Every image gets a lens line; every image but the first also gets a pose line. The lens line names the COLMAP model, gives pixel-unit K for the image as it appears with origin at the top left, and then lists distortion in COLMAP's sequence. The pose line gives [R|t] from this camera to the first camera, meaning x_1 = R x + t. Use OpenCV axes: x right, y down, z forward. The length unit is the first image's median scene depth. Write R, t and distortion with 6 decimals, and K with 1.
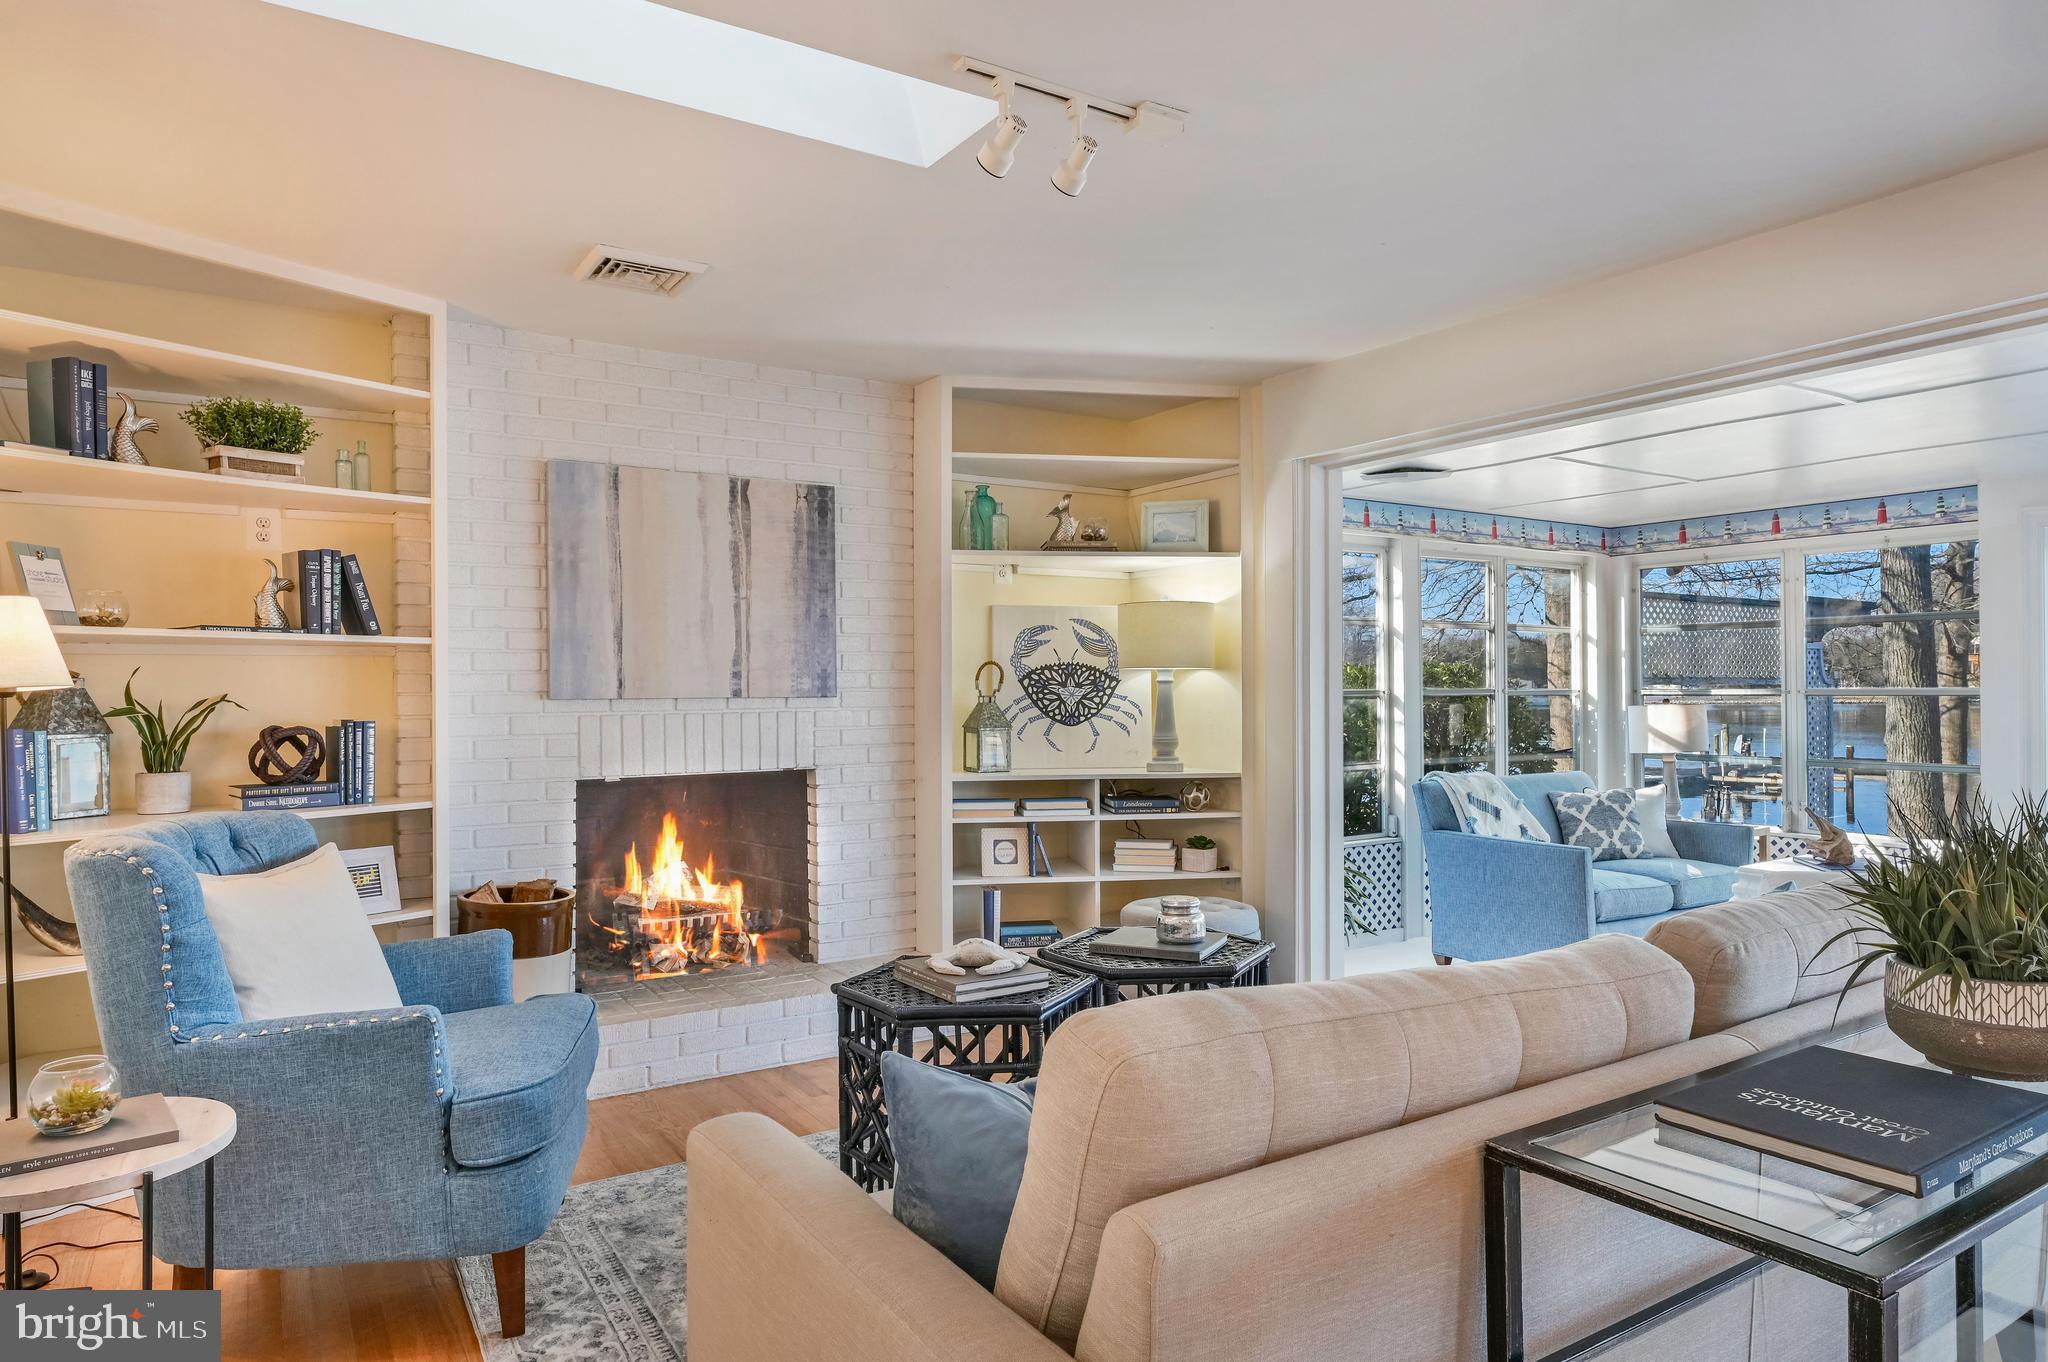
lens RADIAL K [[1256.4, 0, 1037.8], [0, 1256.4, 686.2], [0, 0, 1]] dist [-0.003696, -0.006310]
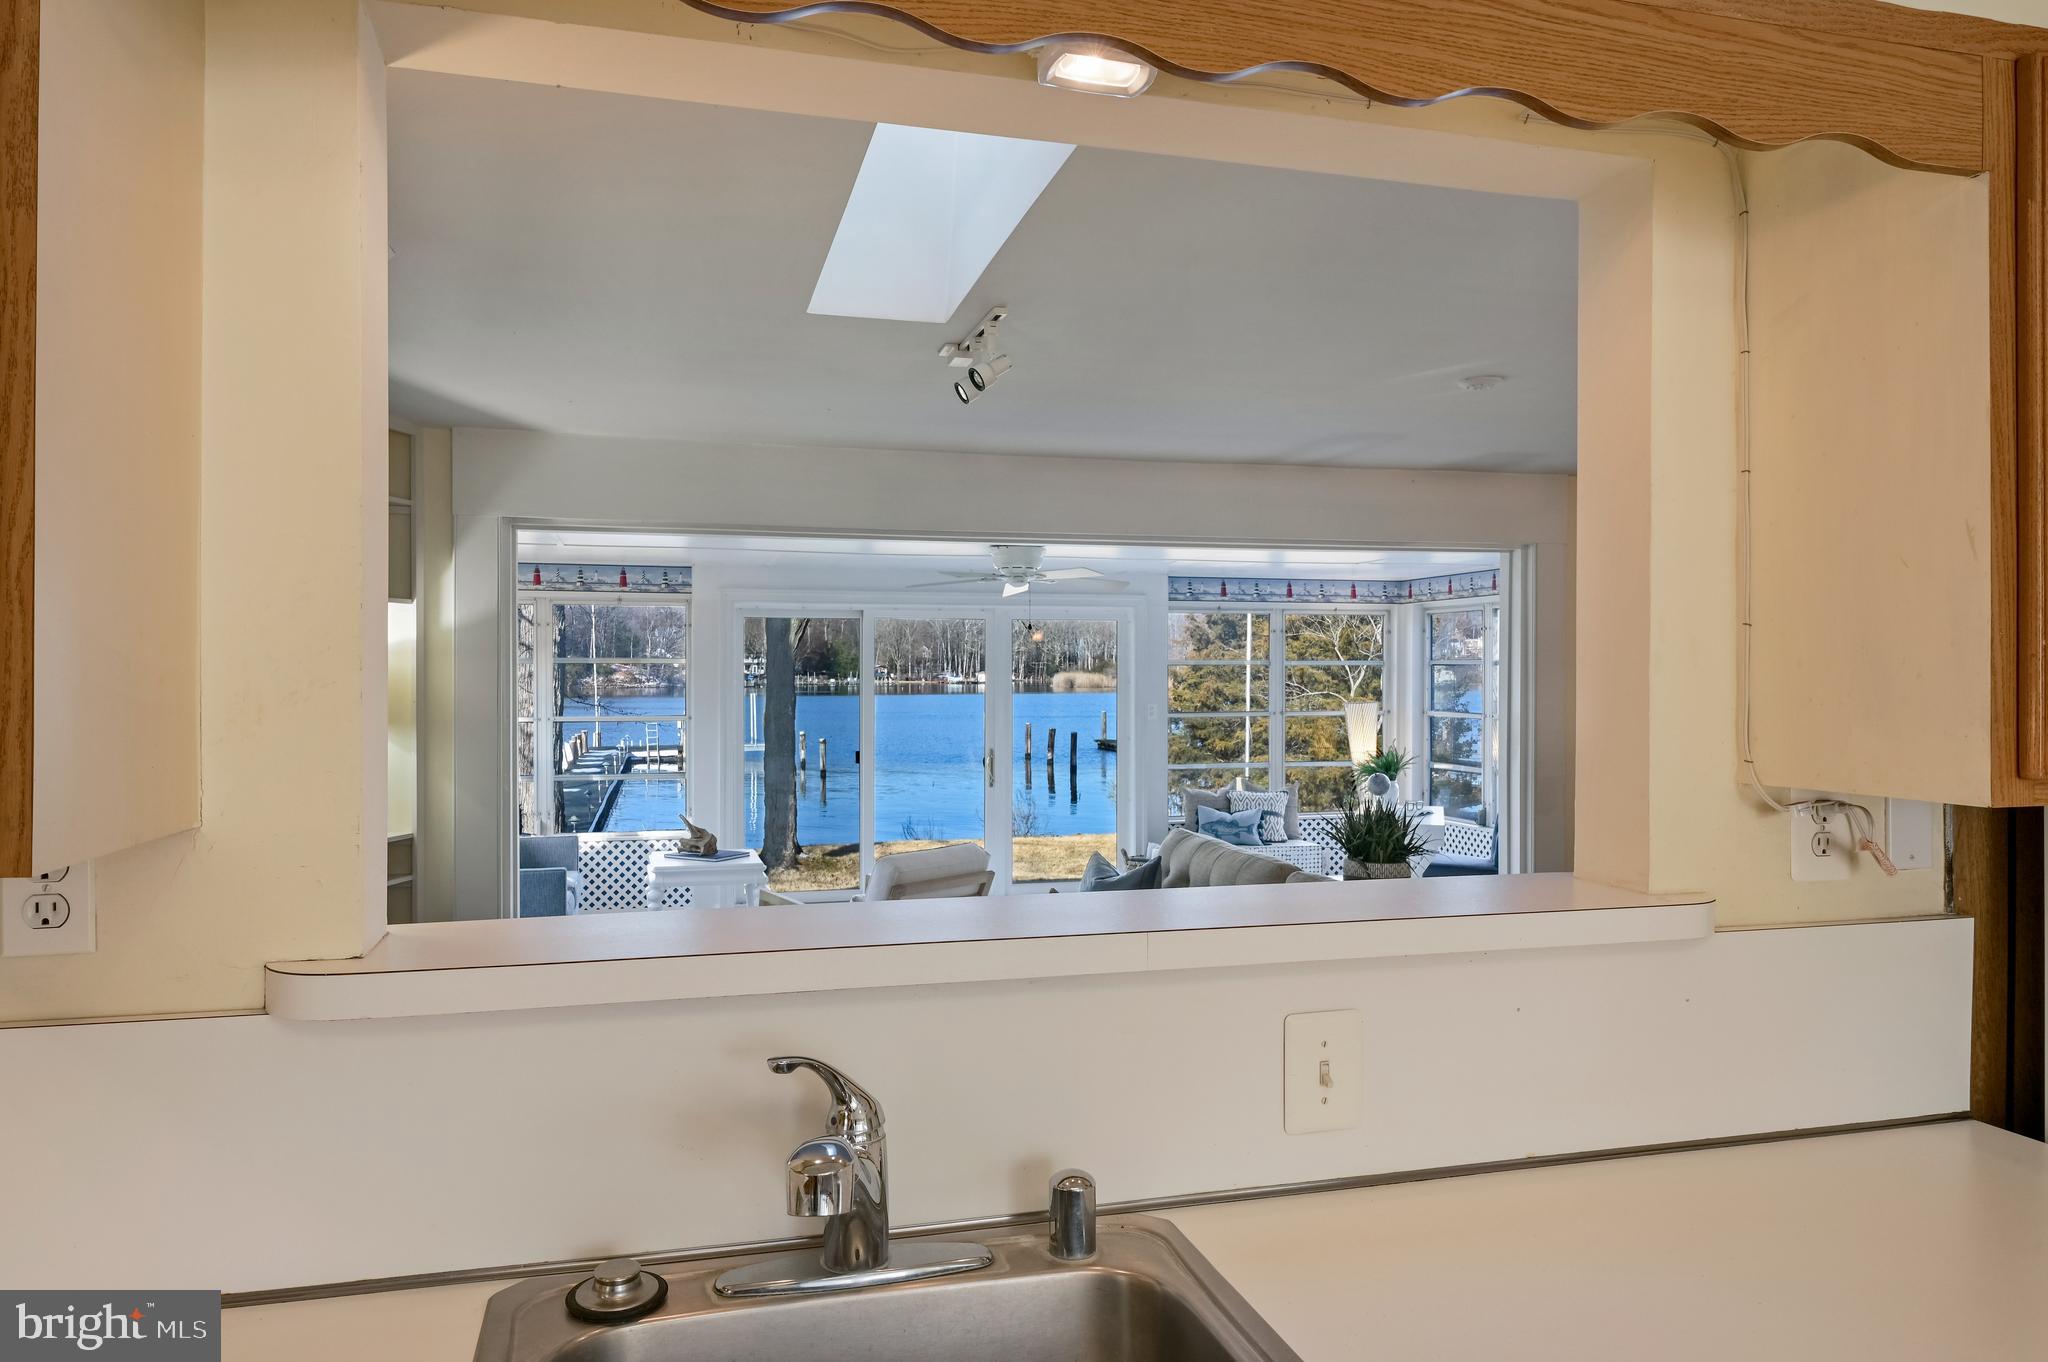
lens RADIAL K [[1352.2, 0, 1036.6], [0, 1352.2, 682.4], [0, 0, 1]] dist [0.004158, 0.000396]
pose [[0.300130, 0.000657, 0.953898, -0.637720], [-0.003844, 0.999992, 0.000520, -0.045789], [-0.953891, -0.003823, 0.300130, 0.246114]]
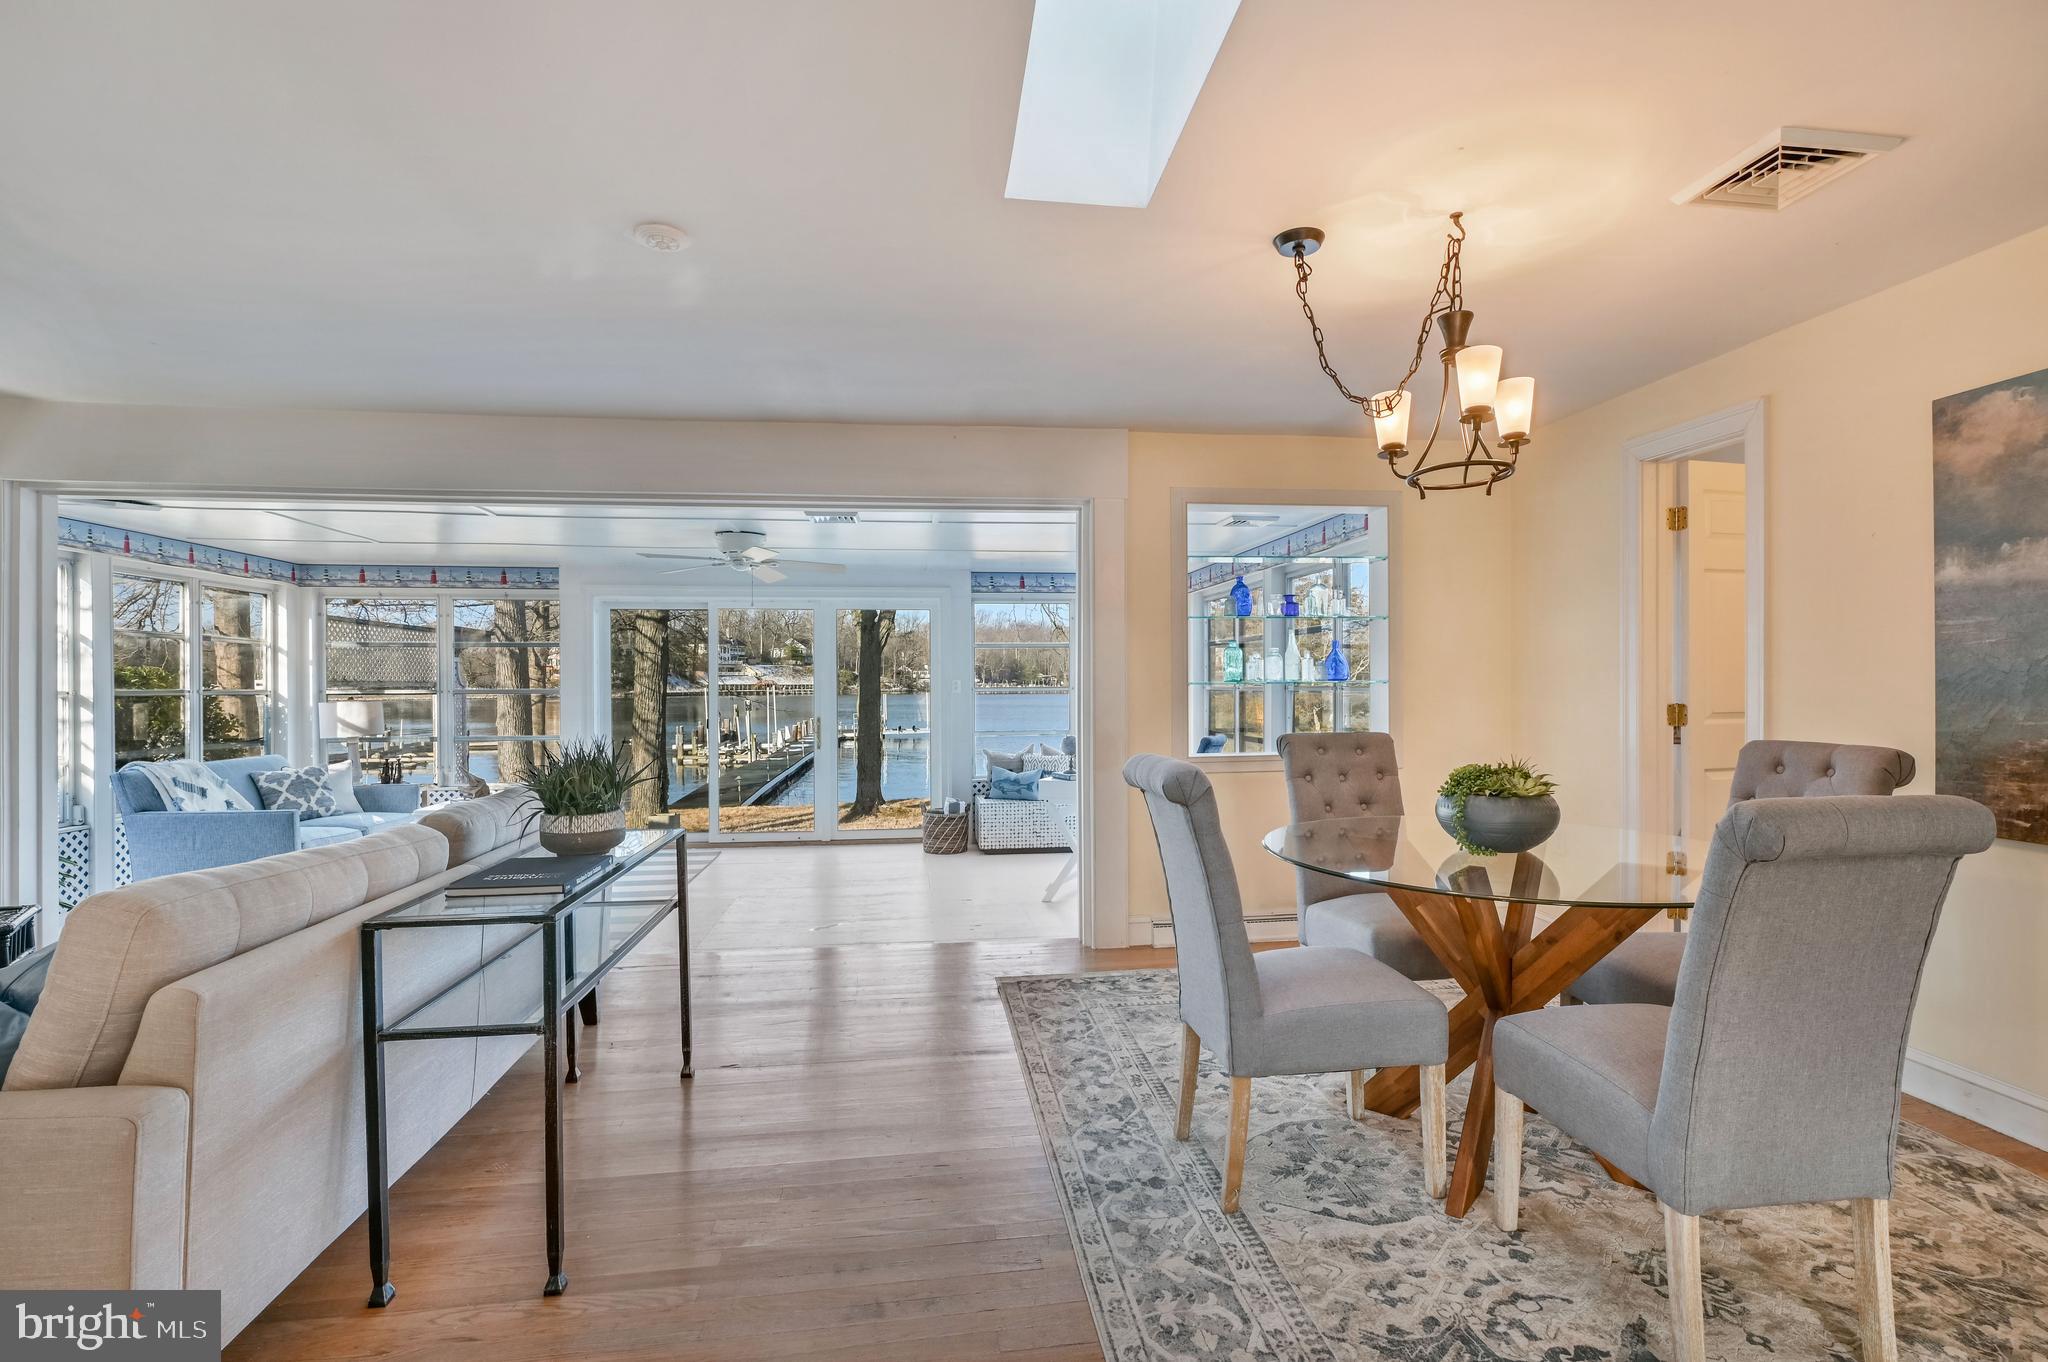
lens RADIAL K [[946.6, 0, 1023.7], [0, 946.6, 682.9], [0, 0, 1]] dist [0.008922, -0.000250]
pose [[0.446146, 0.004927, 0.894947, -0.127109], [-0.001358, 0.999987, -0.004829, -0.001870], [-0.894959, 0.000939, 0.446147, -0.146603]]
